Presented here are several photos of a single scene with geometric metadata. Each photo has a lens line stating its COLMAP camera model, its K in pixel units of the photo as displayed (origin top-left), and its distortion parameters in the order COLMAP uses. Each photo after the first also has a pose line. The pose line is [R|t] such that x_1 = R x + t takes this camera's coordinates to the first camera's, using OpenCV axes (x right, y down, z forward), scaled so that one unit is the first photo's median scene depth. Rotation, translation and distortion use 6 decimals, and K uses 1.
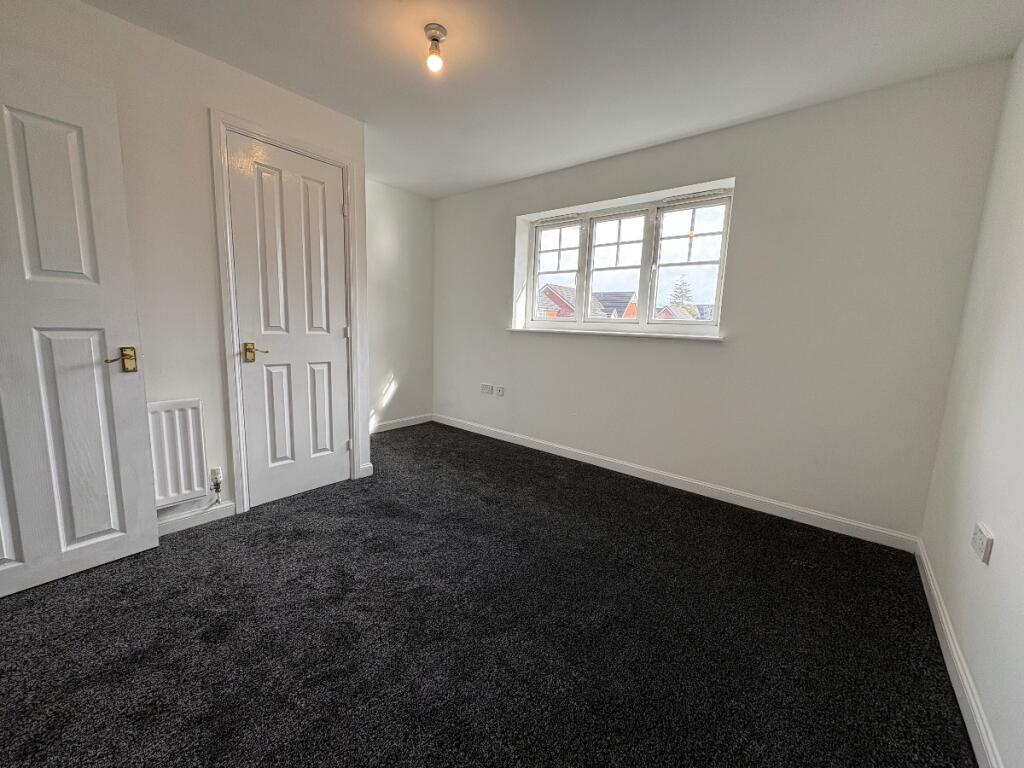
lens RADIAL K [[407.9, 0, 512.0], [0, 407.9, 384.0], [0, 0, 1]] dist [-0.000276, 0.000094]
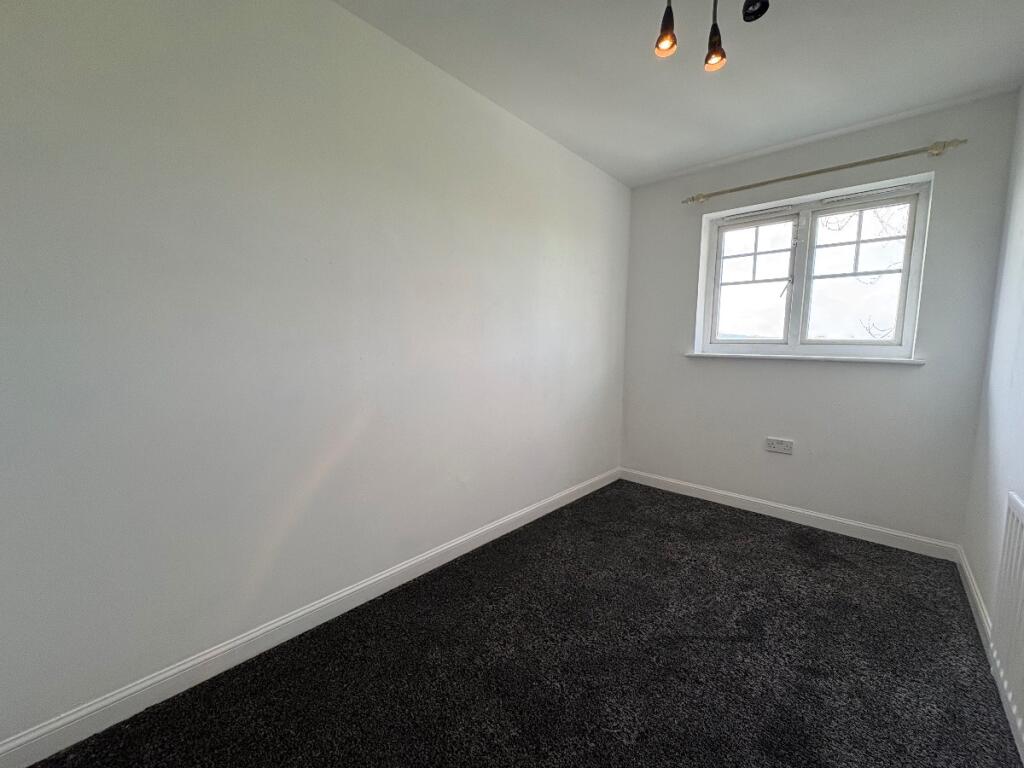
lens RADIAL K [[399.1, 0, 565.6], [0, 399.1, 398.9], [0, 0, 1]] dist [0.000512, 0.000058]
pose [[0.998352, -0.025070, 0.051624, -0.255382], [0.025743, 0.999591, -0.012422, -0.038943], [-0.051291, 0.013731, 0.998589, 0.207877]]
